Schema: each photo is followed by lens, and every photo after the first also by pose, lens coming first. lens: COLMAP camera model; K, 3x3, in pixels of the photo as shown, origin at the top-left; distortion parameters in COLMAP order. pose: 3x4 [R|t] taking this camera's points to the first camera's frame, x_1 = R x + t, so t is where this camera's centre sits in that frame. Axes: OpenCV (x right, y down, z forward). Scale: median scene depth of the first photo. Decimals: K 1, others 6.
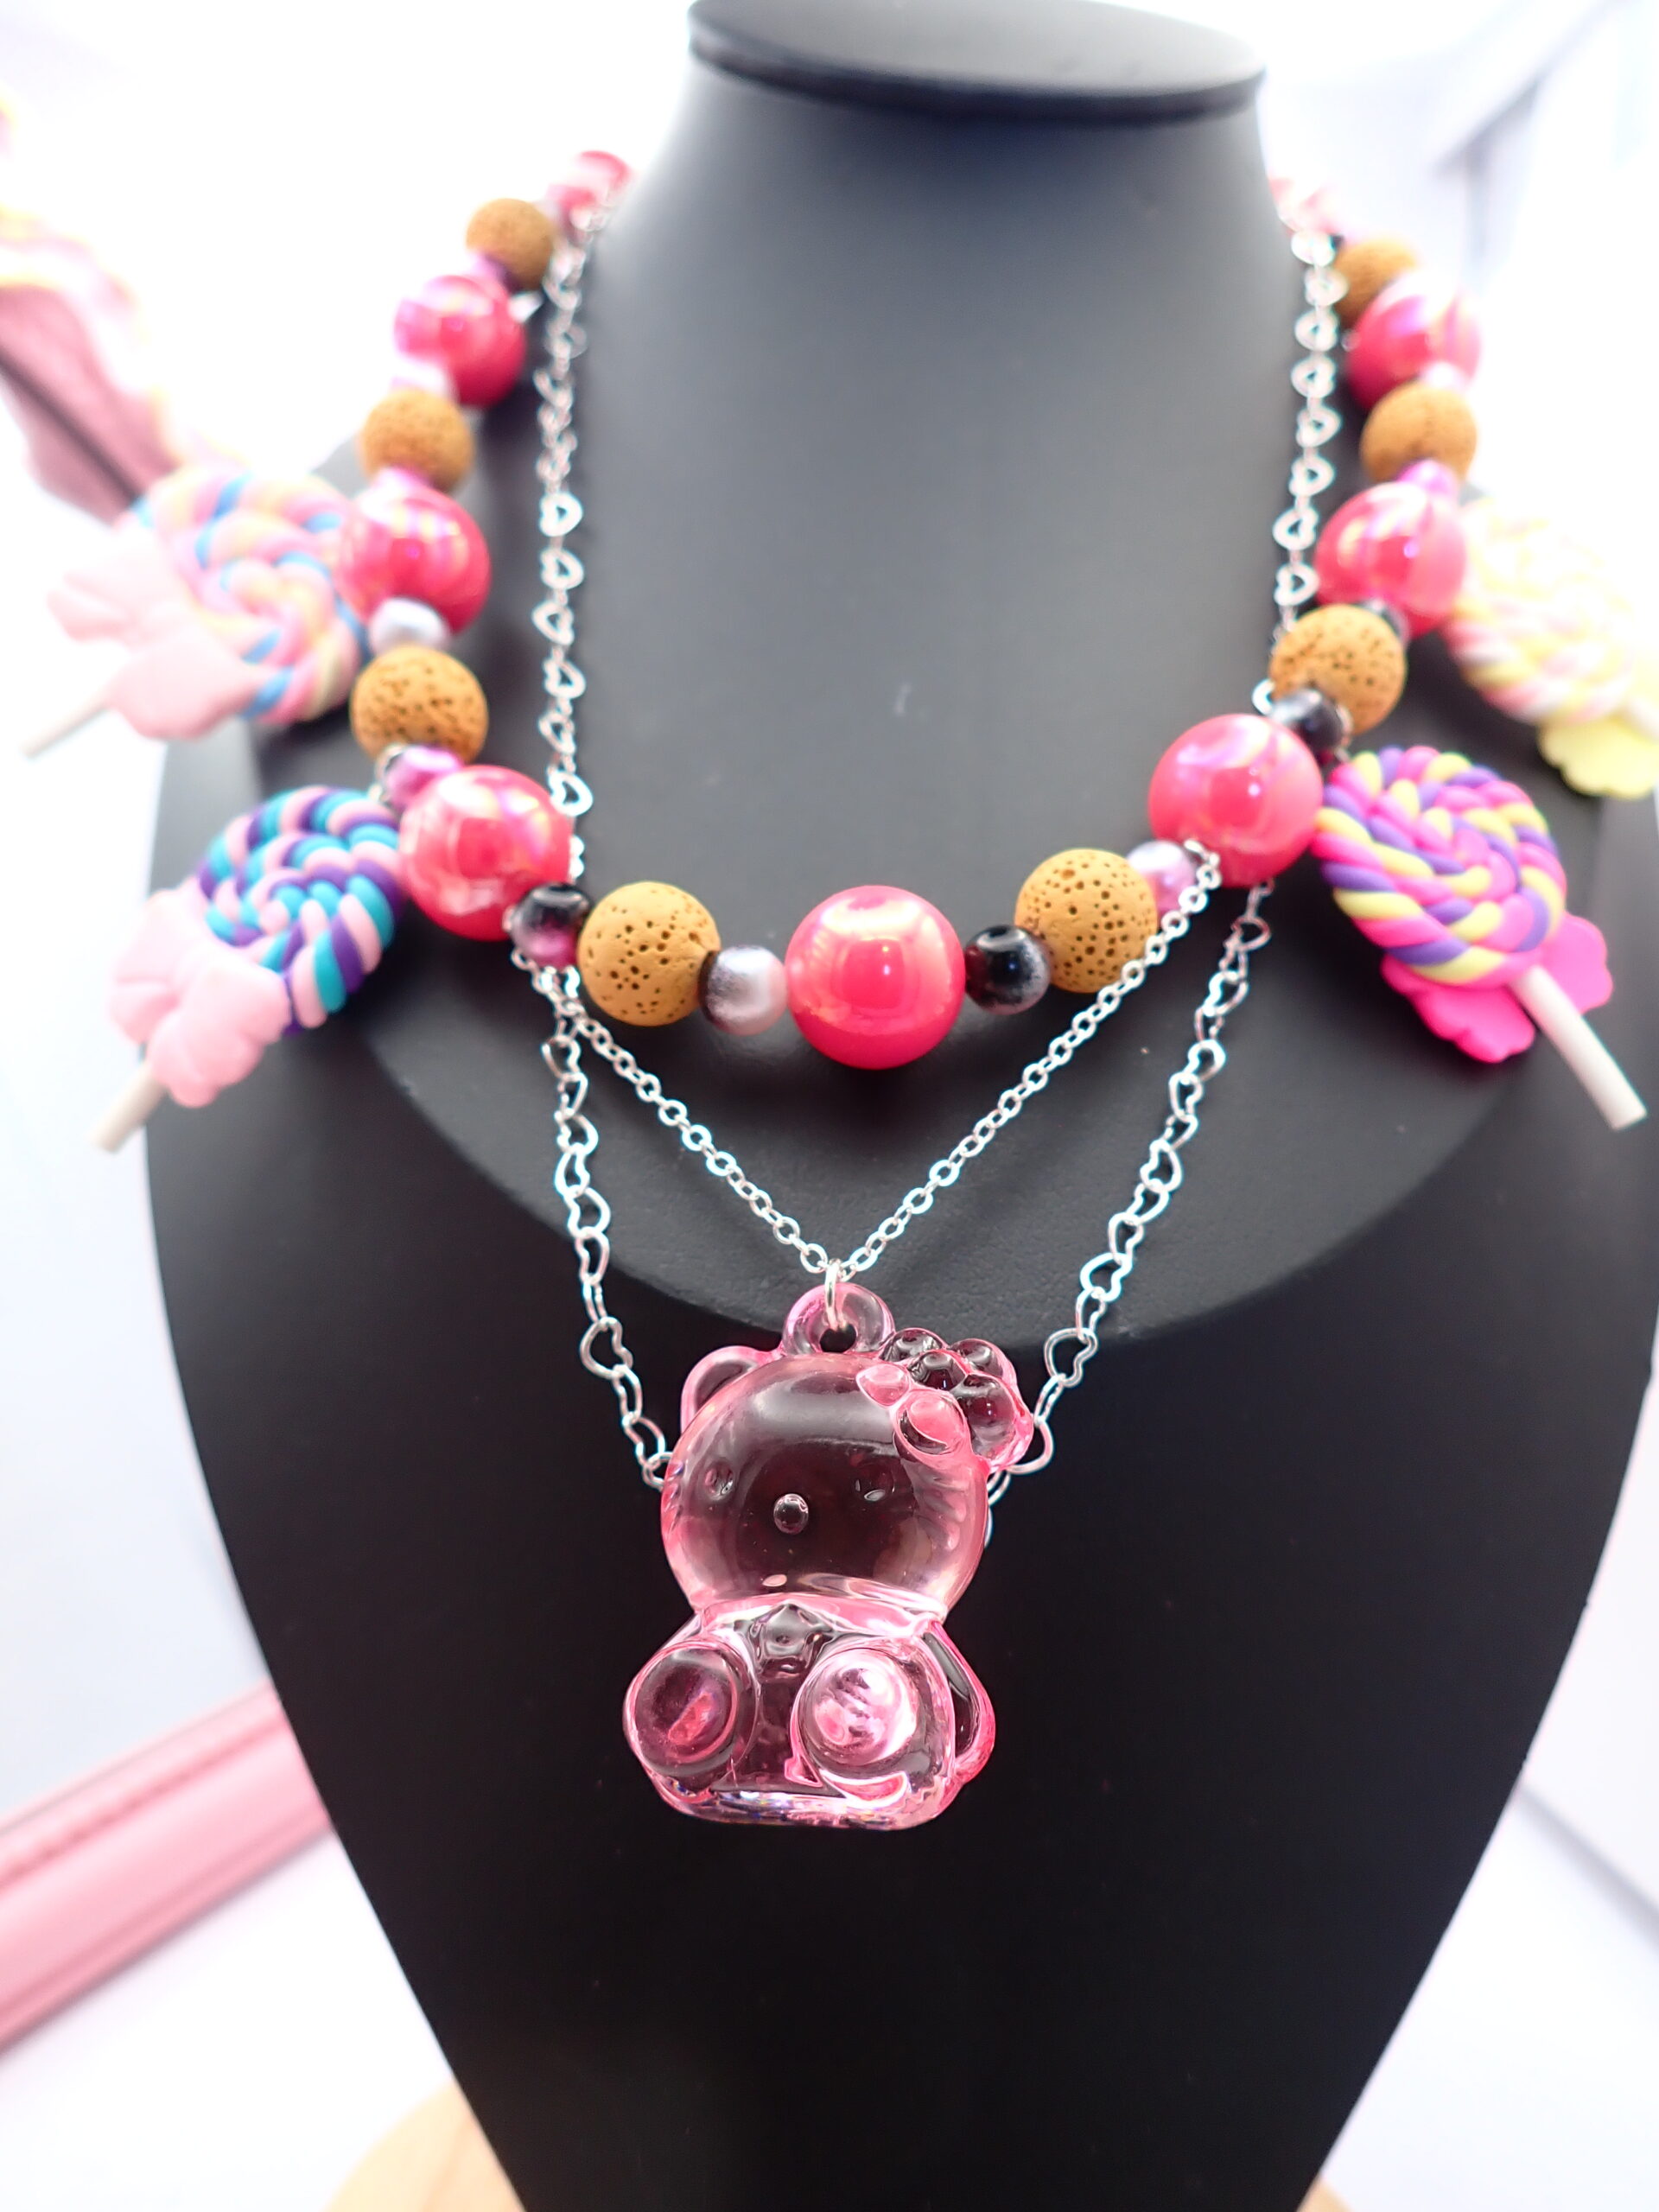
lens RADIAL K [[1651.8, 0, 822.4], [0, 1651.8, 1110.1], [0, 0, 1]] dist [0.012565, -0.000740]
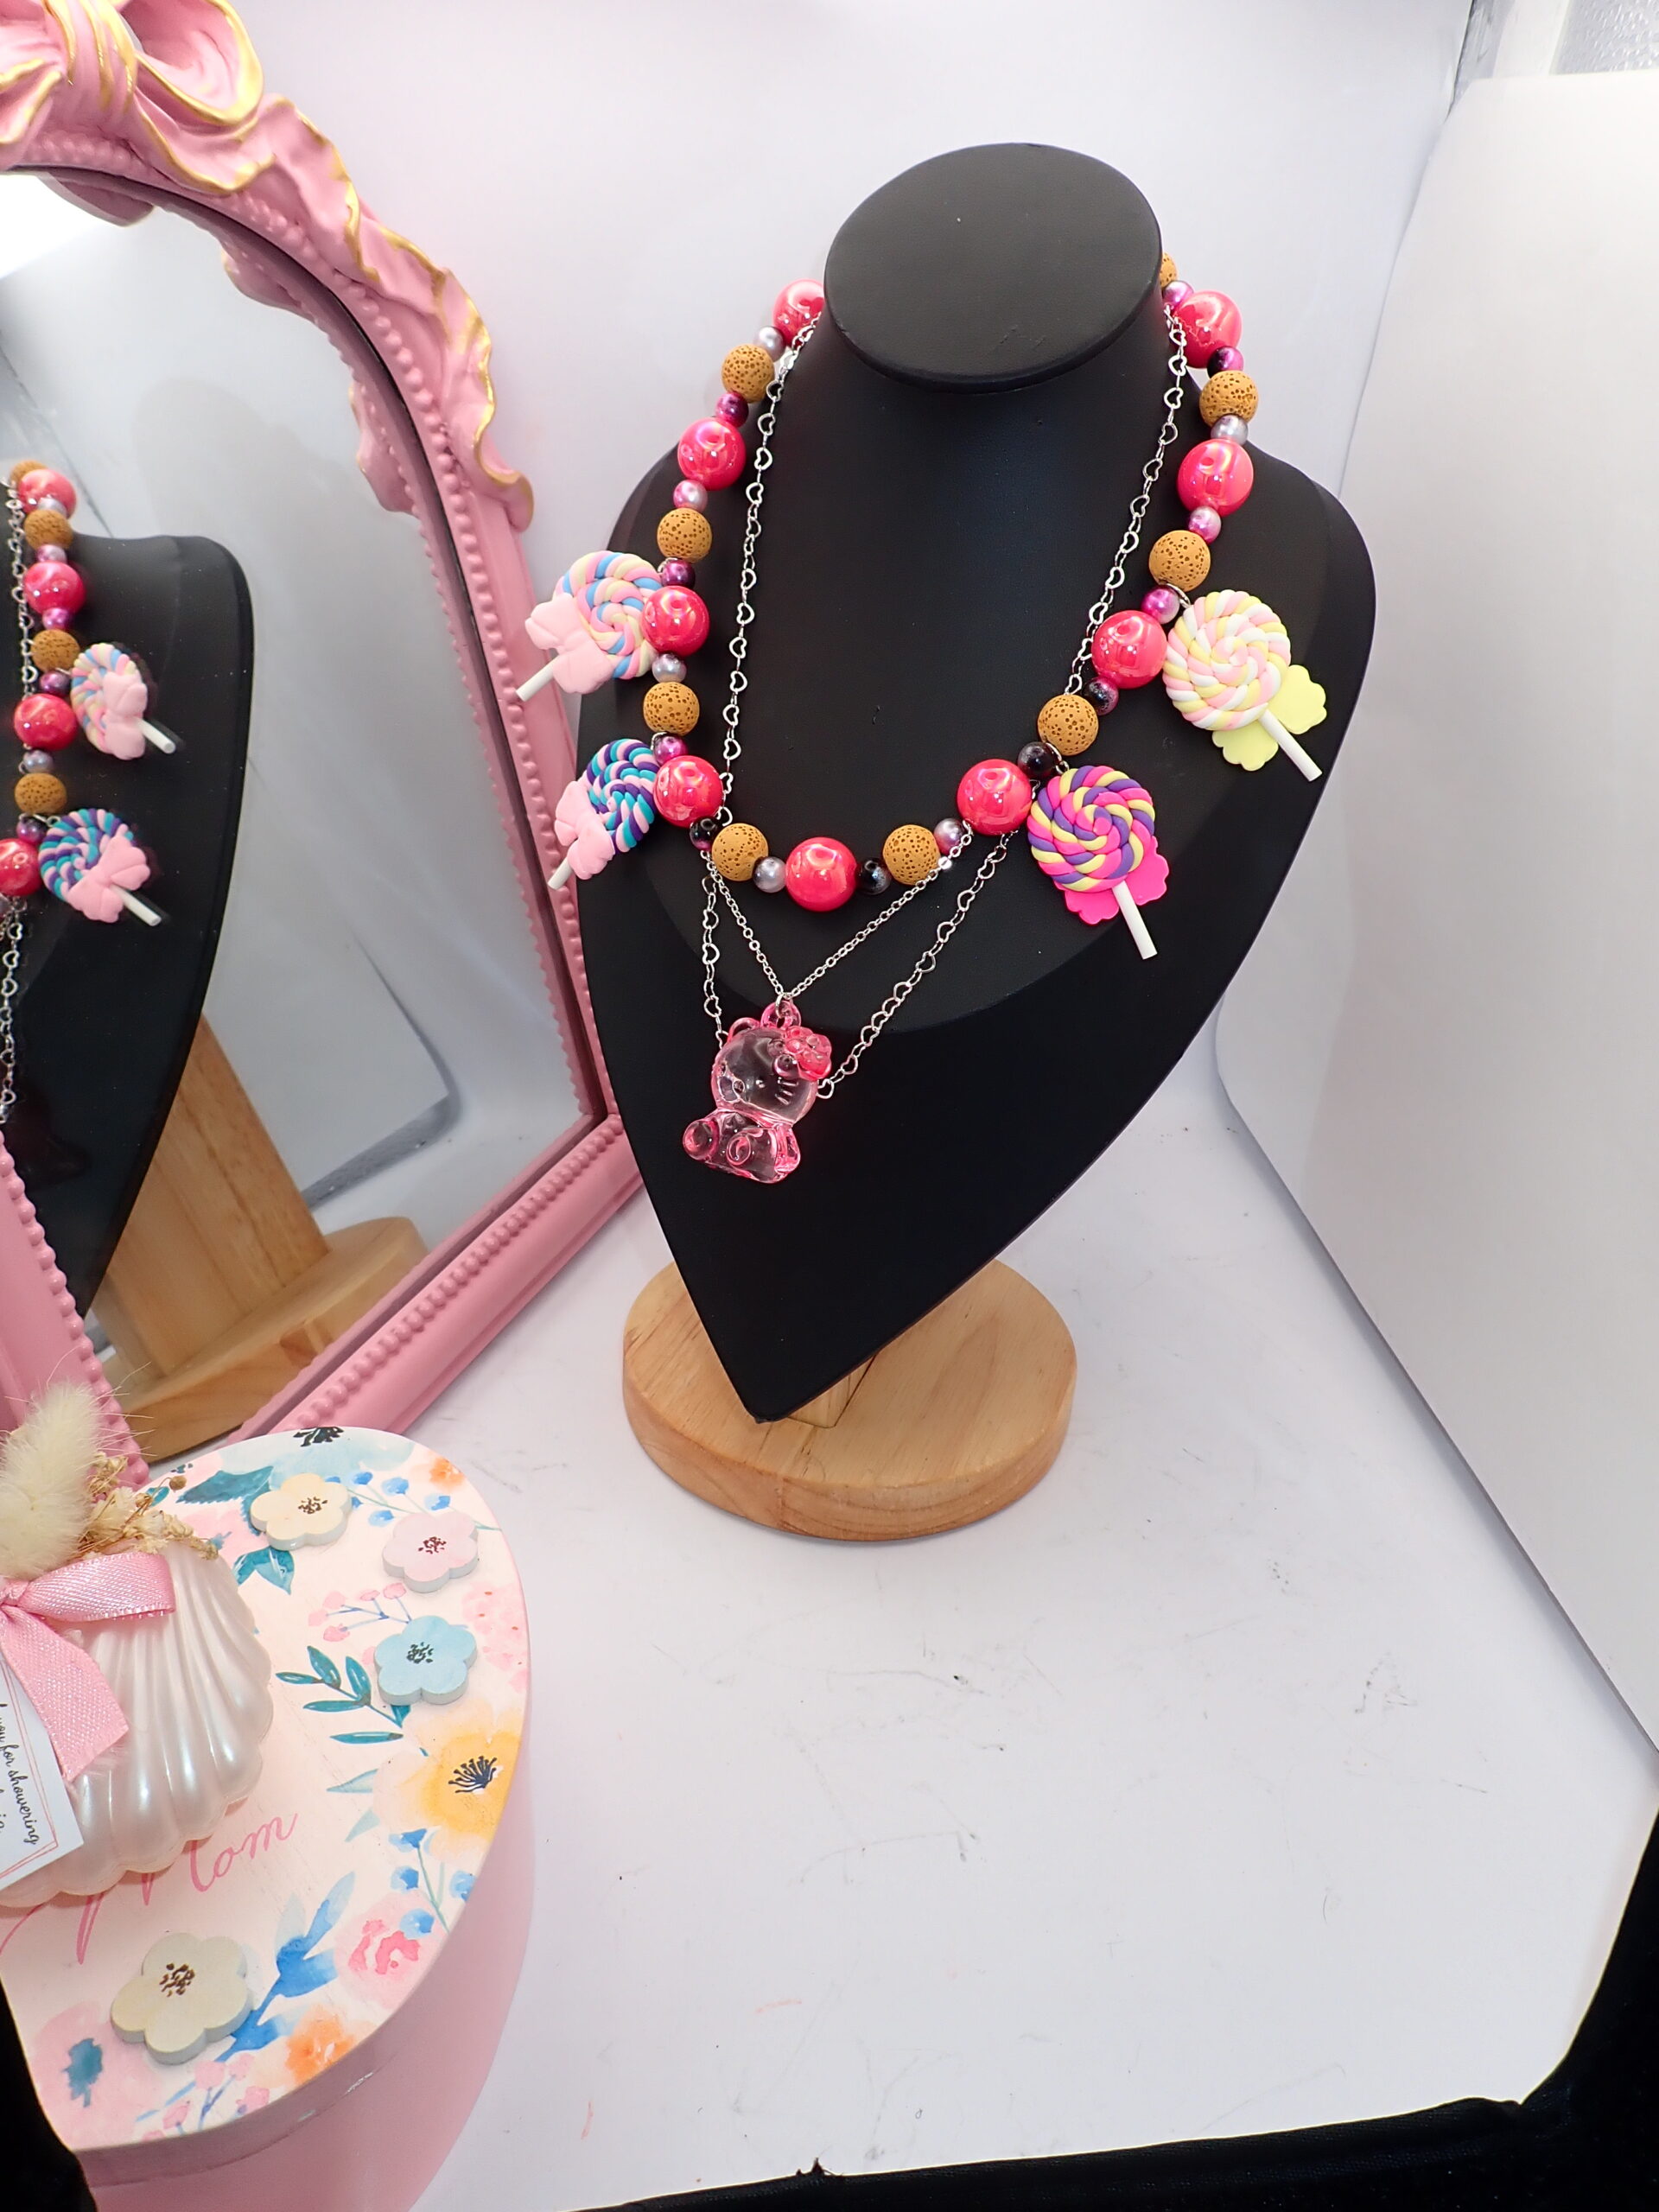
lens RADIAL K [[1651.8, 0, 822.4], [0, 1651.8, 1110.1], [0, 0, 1]] dist [0.012565, -0.000740]
pose [[0.937320, 0.164208, -0.307356, 0.814834], [-0.016152, 0.901538, 0.432399, -0.795102], [0.348096, -0.400331, 0.847681, -1.191602]]
